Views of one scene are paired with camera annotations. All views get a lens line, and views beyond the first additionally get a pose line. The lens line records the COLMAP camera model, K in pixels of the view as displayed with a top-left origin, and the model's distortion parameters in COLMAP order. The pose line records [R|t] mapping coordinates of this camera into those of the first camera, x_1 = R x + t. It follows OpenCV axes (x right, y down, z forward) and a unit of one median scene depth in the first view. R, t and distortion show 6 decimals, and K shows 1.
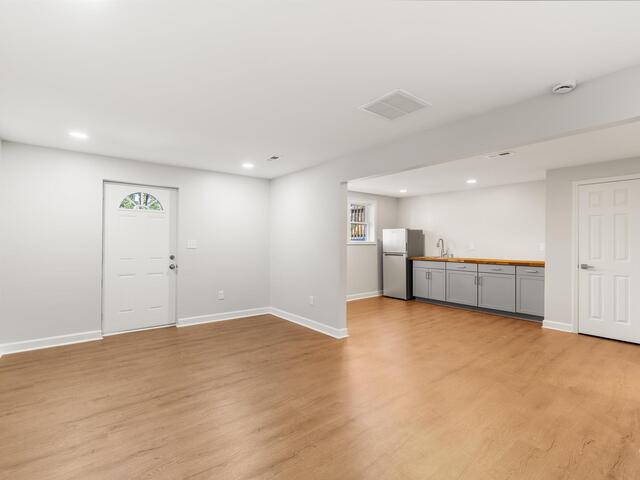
lens RADIAL K [[314.5, 0, 320.9], [0, 314.5, 242.2], [0, 0, 1]] dist [0.016194, 0.000063]
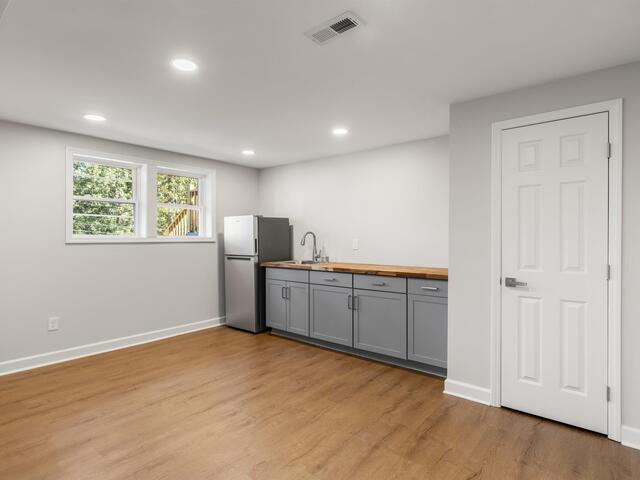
lens RADIAL K [[348.7, 0, 321.3], [0, 348.7, 241.2], [0, 0, 1]] dist [0.001318, 0.000372]
pose [[0.977964, -0.007920, 0.208622, 0.268655], [0.005577, 0.999915, 0.011813, -0.000852], [-0.208698, -0.010389, 0.977925, 0.335869]]
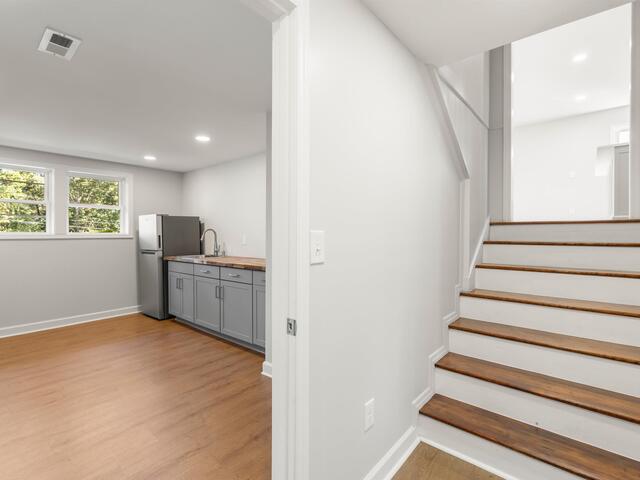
lens RADIAL K [[310.8, 0, 323.3], [0, 310.8, 237.9], [0, 0, 1]] dist [0.000986, 0.000013]
pose [[0.979937, -0.011062, 0.199001, 0.508933], [0.008455, 0.999867, 0.013946, 0.001264], [-0.199129, -0.011984, 0.979900, 0.291650]]
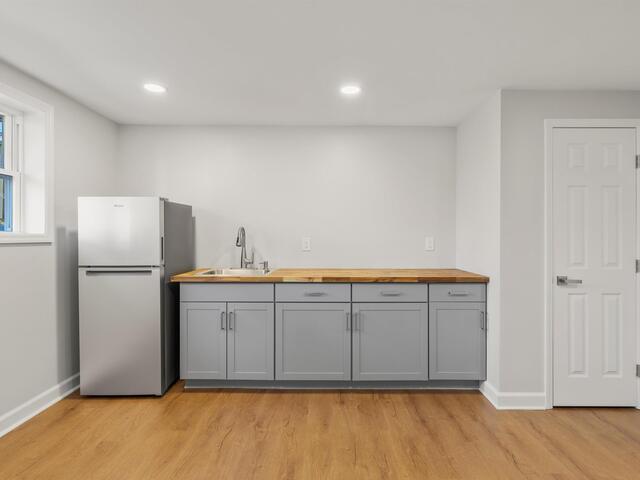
lens RADIAL K [[332.4, 0, 320.0], [0, 332.4, 240.0], [0, 0, 1]] dist [0.000846, 0.000216]
pose [[0.628319, -0.009205, 0.777901, 0.094650], [0.000503, 0.999935, 0.011426, 0.001040], [-0.777956, -0.006788, 0.628282, 0.652848]]
